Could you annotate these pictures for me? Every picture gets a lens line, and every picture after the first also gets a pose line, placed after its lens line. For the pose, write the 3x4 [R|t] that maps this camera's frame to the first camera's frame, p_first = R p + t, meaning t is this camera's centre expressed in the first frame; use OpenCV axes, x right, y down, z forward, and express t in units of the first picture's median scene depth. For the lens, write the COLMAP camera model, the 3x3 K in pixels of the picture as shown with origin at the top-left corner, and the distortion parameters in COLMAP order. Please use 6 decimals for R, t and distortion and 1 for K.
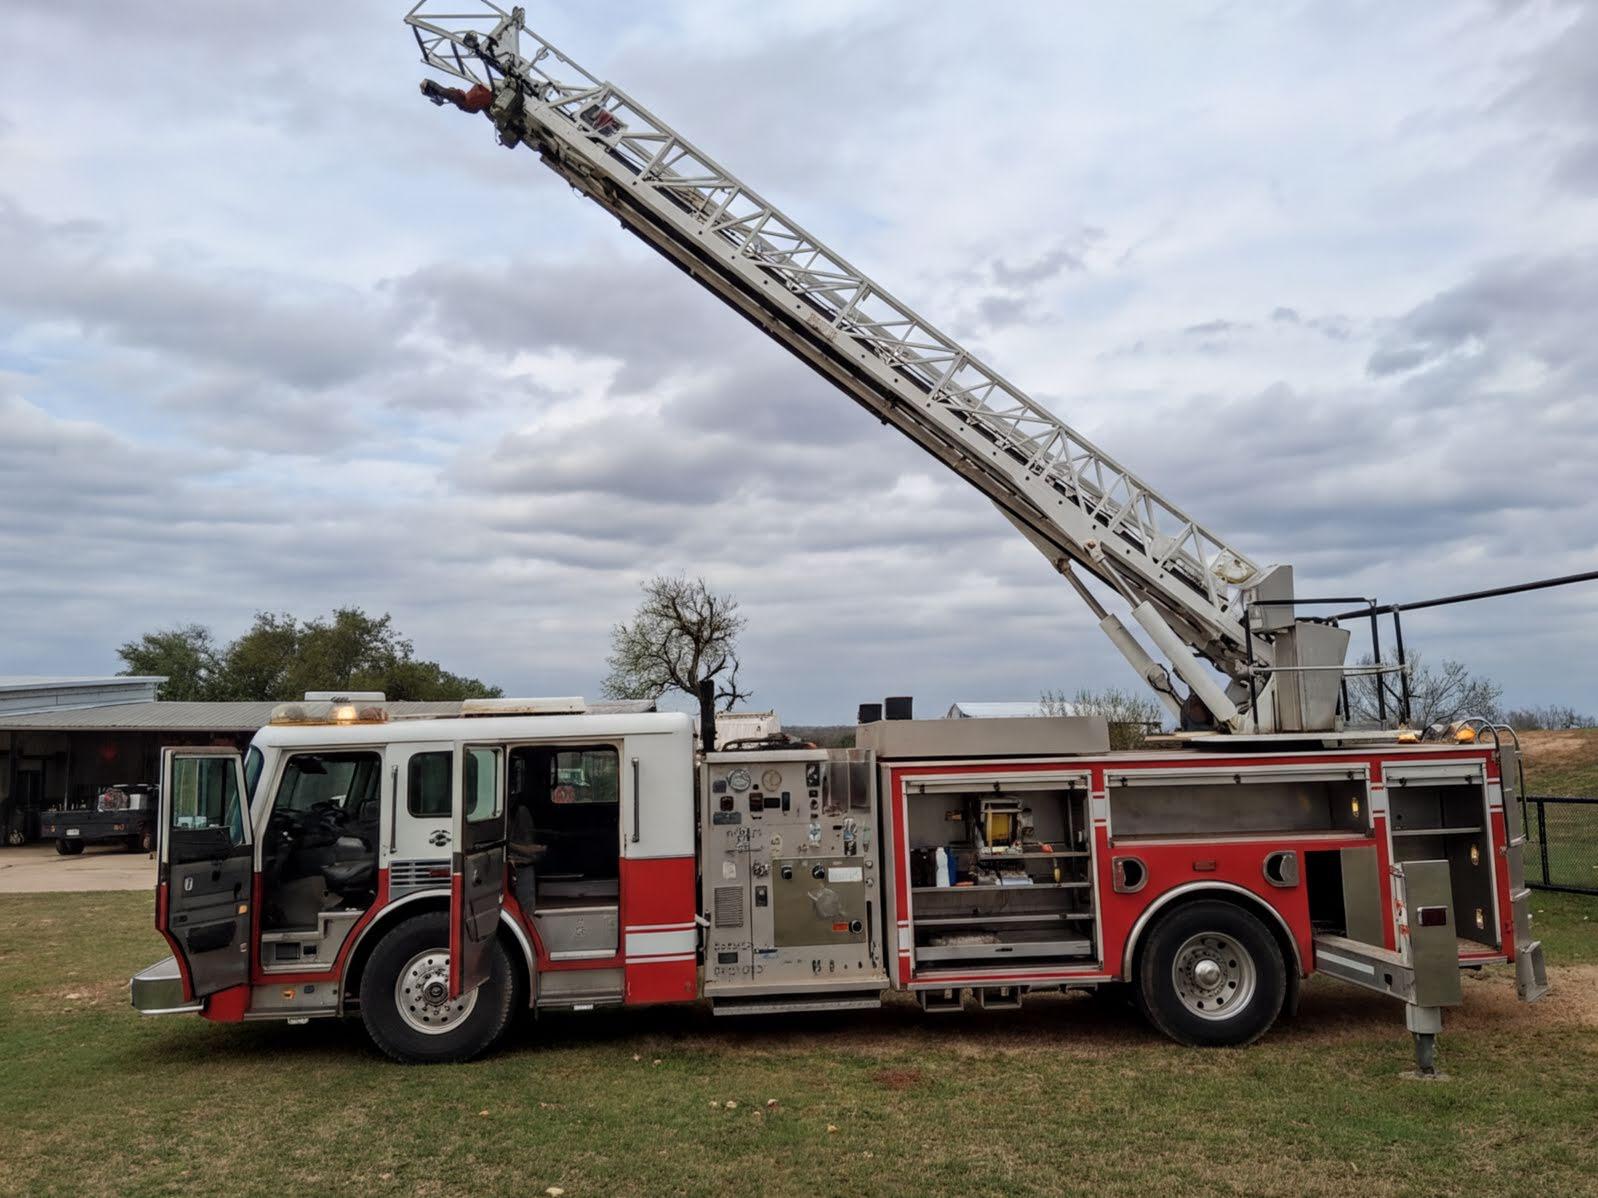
lens RADIAL K [[1200.5, 0, 800.8], [0, 1200.5, 592.3], [0, 0, 1]] dist [0.096025, -0.179255]
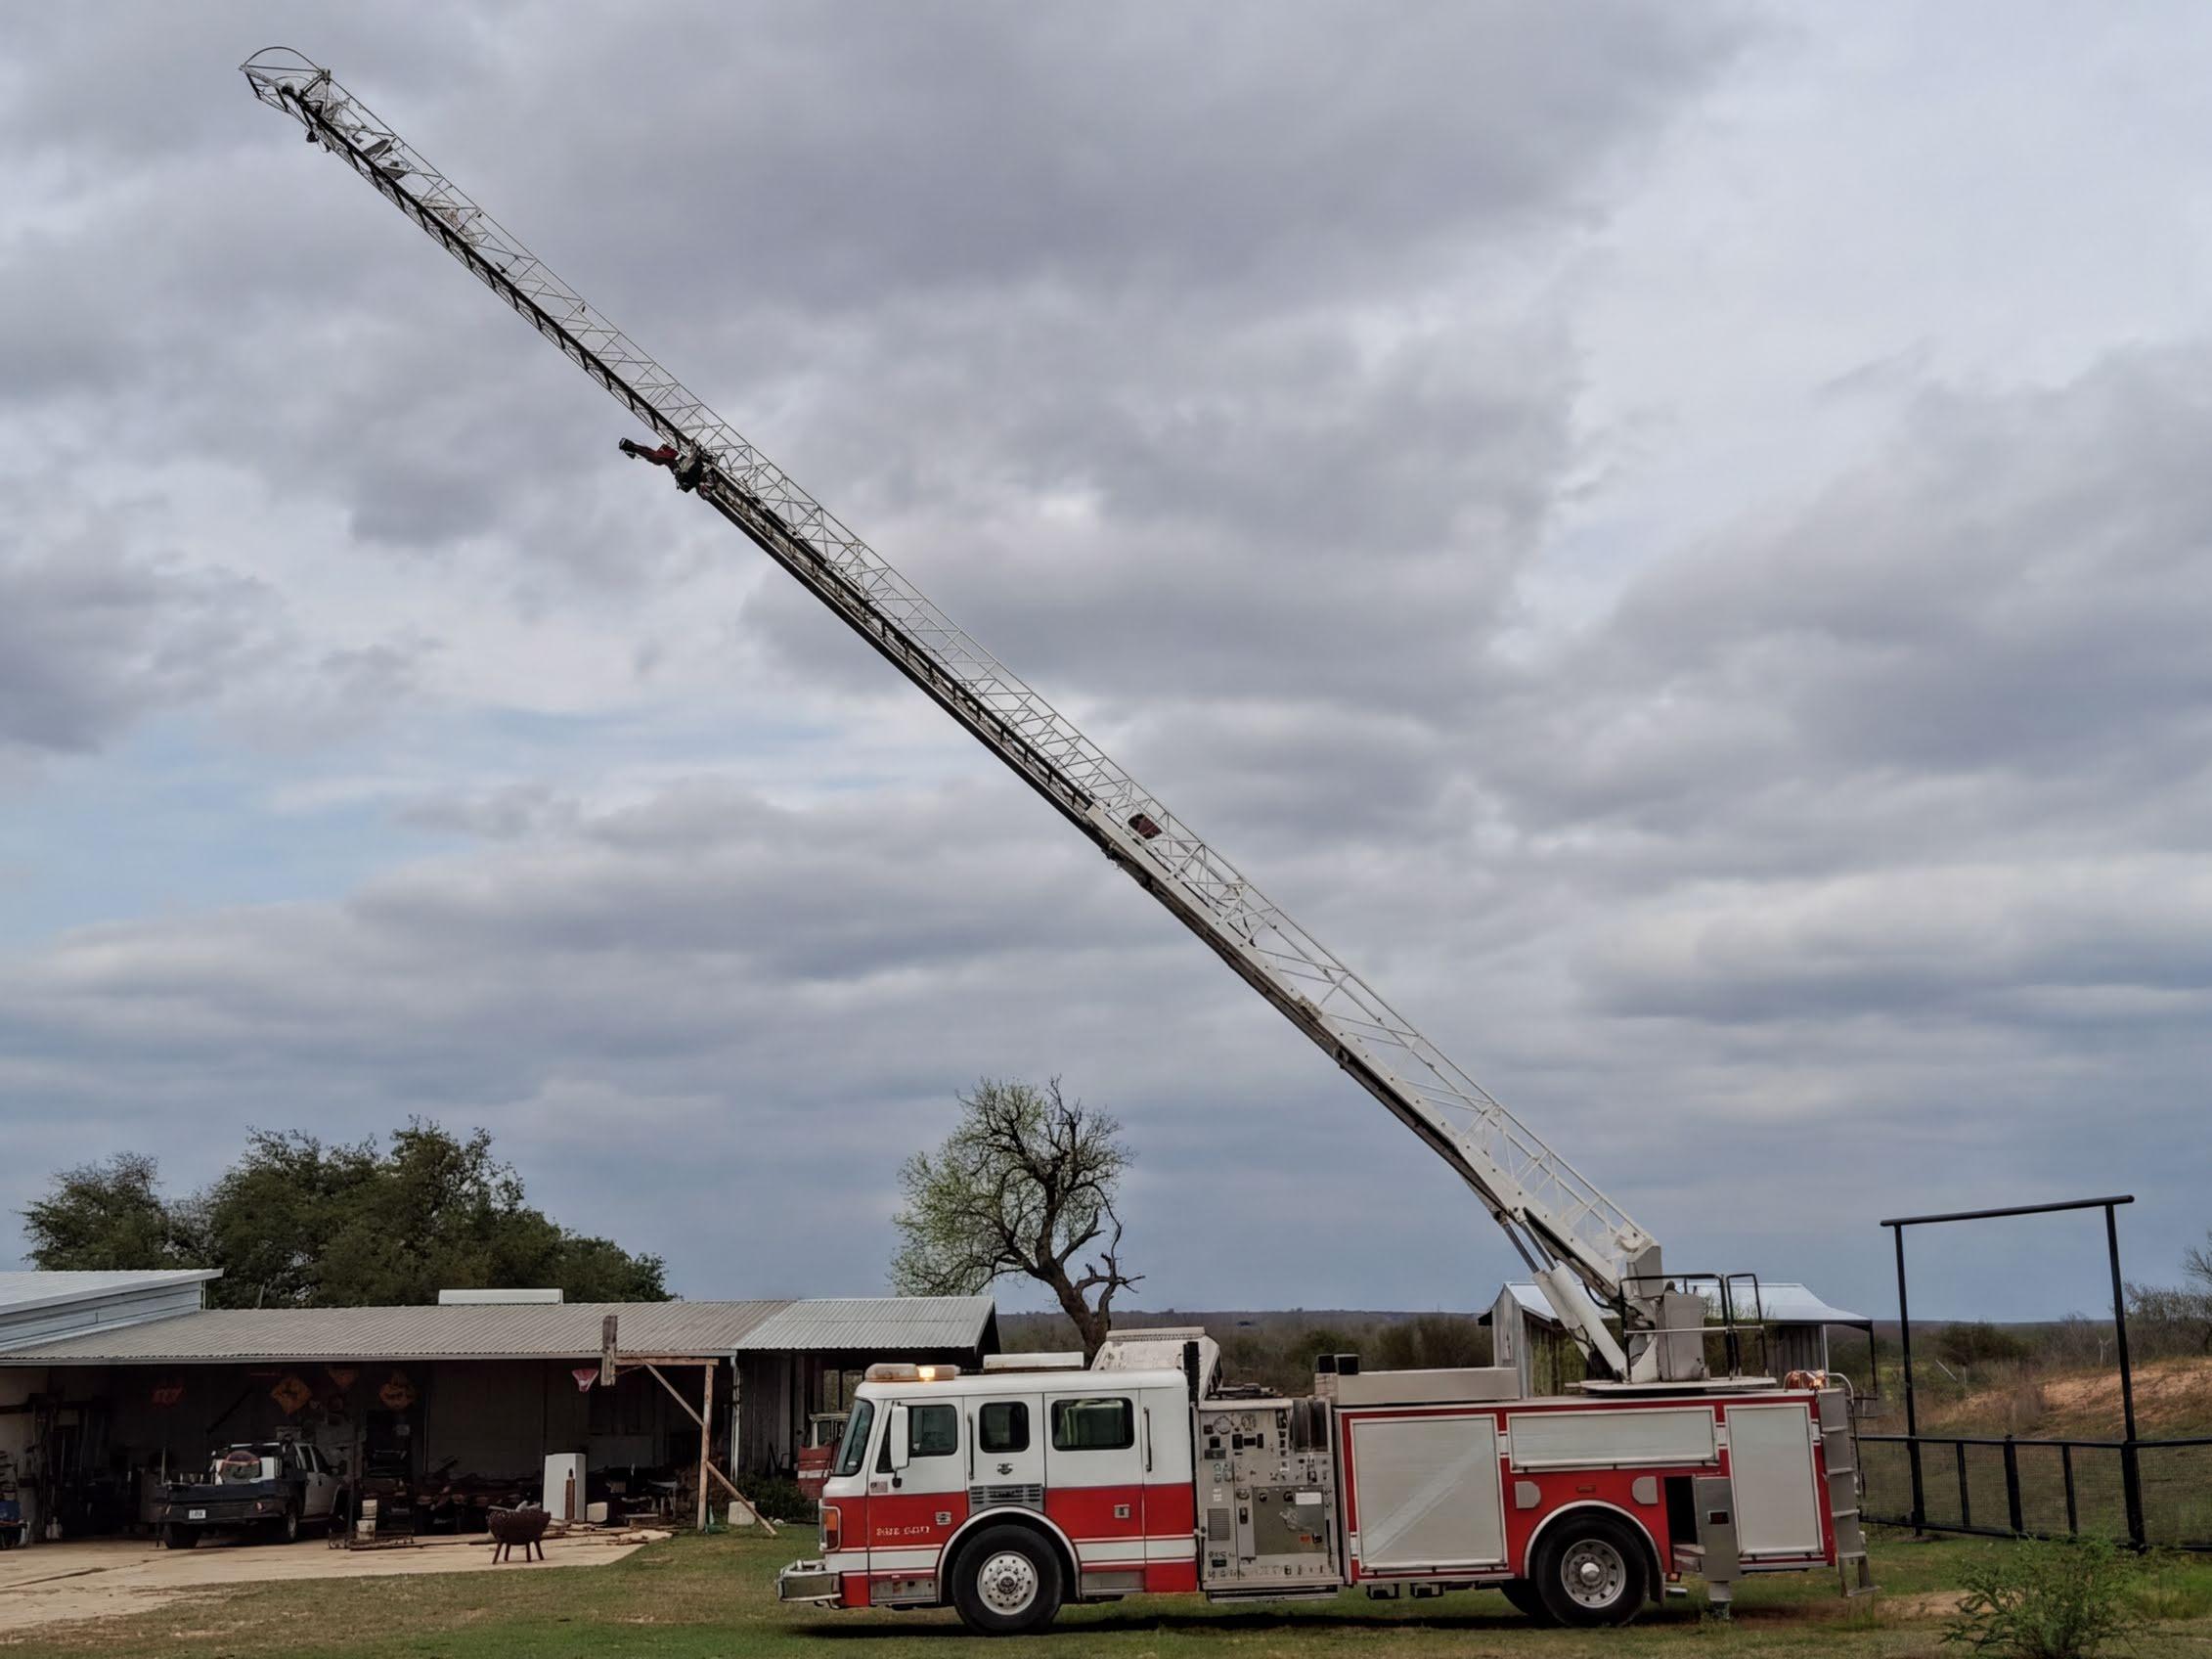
lens RADIAL K [[2593.5, 0, 1078.2], [0, 2593.5, 823.3], [0, 0, 1]] dist [0.061993, -0.028995]
pose [[0.998697, -0.019060, -0.047334, -0.057621], [0.015454, 0.997032, -0.075426, -0.253368], [0.048631, 0.074596, 0.996027, -1.672817]]
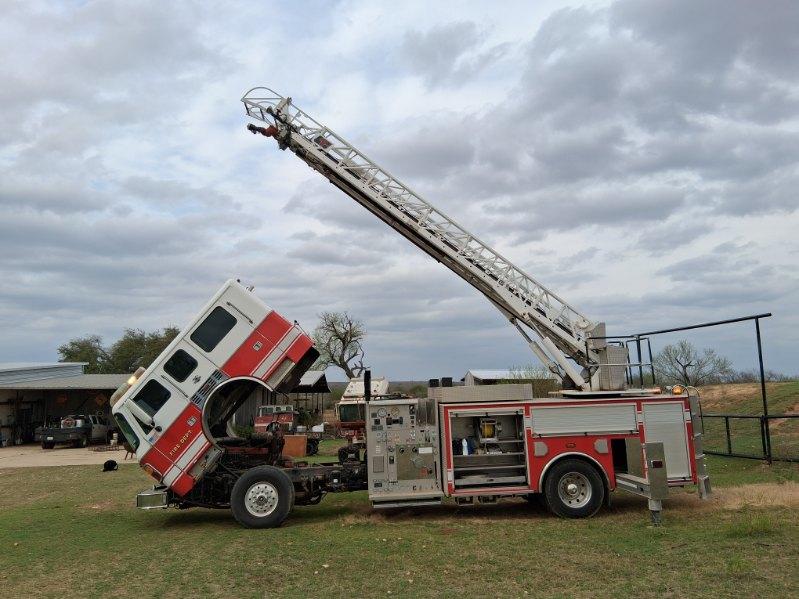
lens RADIAL K [[600.2, 0, 400.4], [0, 600.2, 296.1], [0, 0, 1]] dist [0.096025, -0.179255]
pose [[0.999860, -0.006636, 0.015343, -0.028654], [0.007096, 0.999522, -0.030100, -0.039861], [-0.015136, 0.030205, 0.999429, -0.217067]]
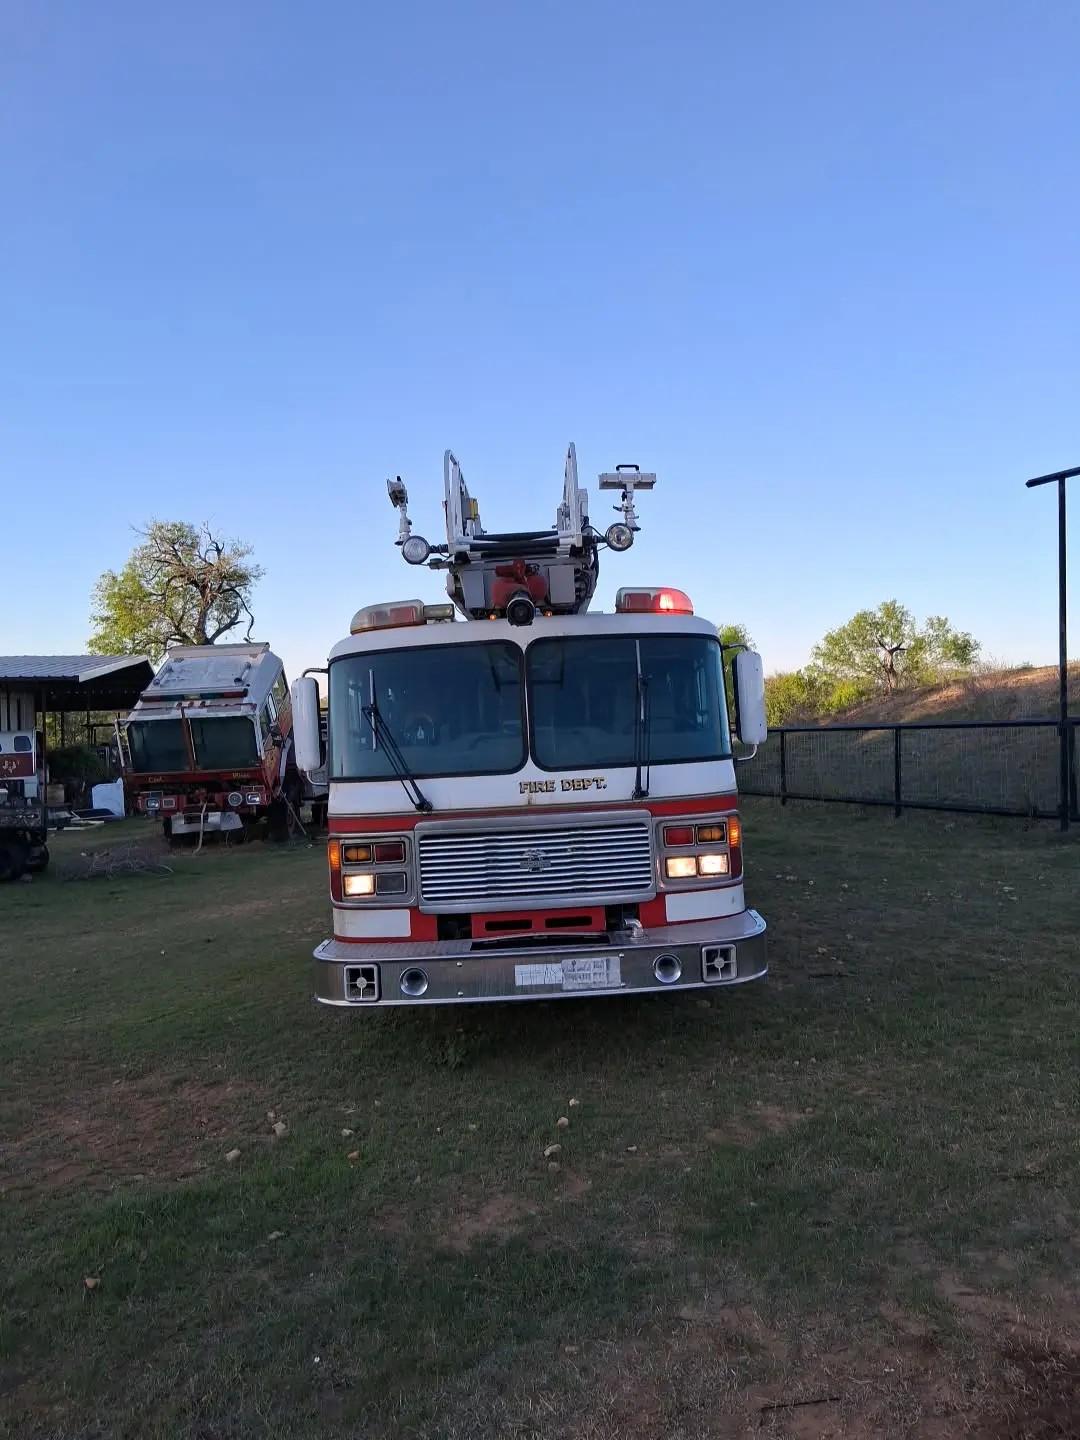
lens RADIAL K [[1081.8, 0, 540.0], [0, 1081.8, 720.0], [0, 0, 1]] dist [0.096025, -0.179255]
pose [[0.982939, -0.026040, 0.182080, 0.052942], [0.001830, 0.991263, 0.131887, 0.171431], [-0.183923, -0.129304, 0.974399, 0.938000]]
